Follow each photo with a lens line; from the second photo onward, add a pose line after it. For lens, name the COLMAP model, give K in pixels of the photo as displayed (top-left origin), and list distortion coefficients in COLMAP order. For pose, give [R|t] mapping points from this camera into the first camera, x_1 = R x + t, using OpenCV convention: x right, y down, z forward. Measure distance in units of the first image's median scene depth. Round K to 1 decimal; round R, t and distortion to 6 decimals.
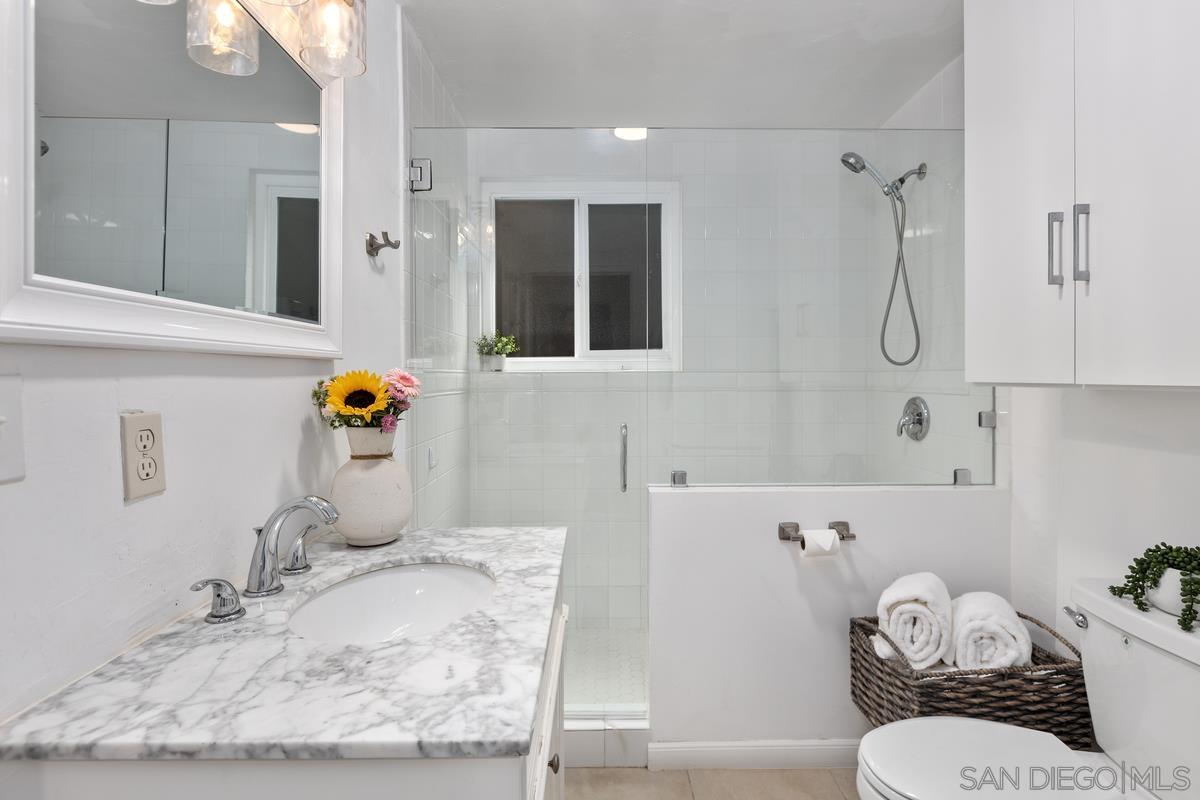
lens RADIAL K [[591.8, 0, 601.1], [0, 591.8, 382.5], [0, 0, 1]] dist [0.000734, -0.006380]
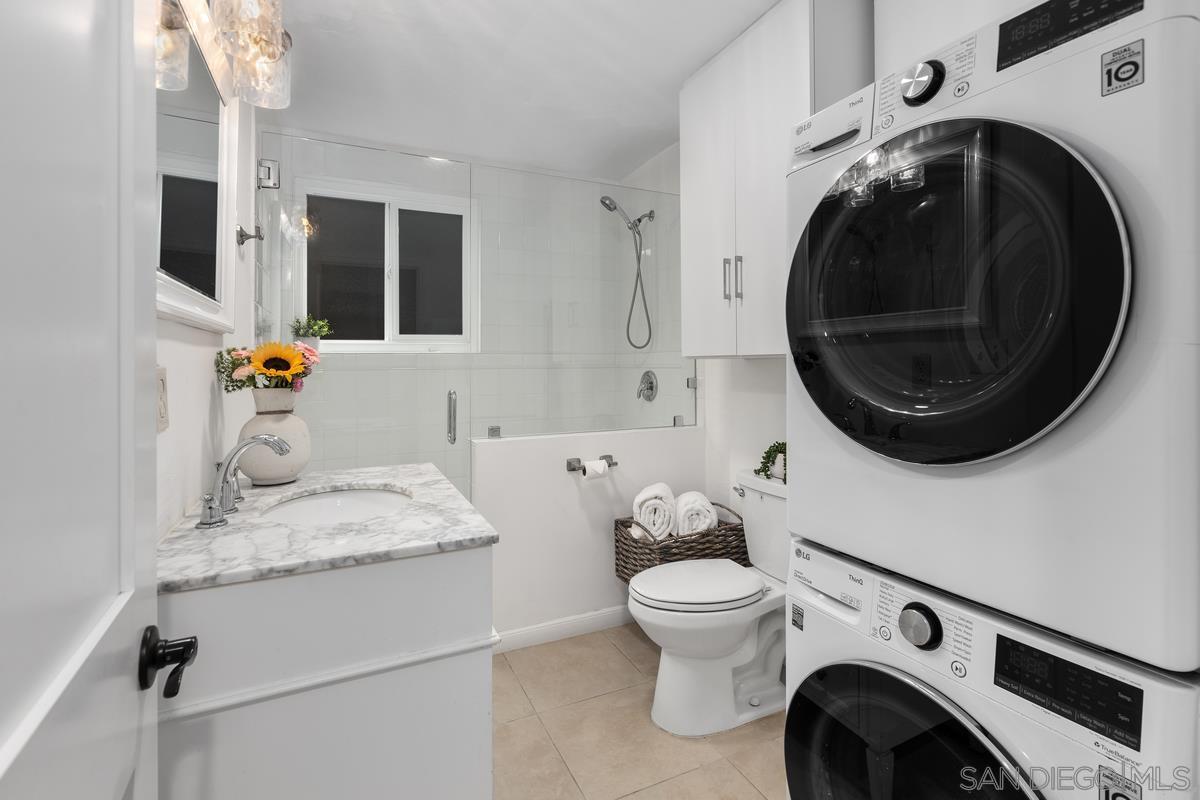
lens RADIAL K [[553.2, 0, 601.7], [0, 553.2, 365.3], [0, 0, 1]] dist [-0.000618, 0.000016]
pose [[0.908312, -0.002942, 0.418284, -0.204800], [0.007534, 0.999928, -0.009328, 0.034302], [-0.418226, 0.011625, 0.908269, -0.265846]]
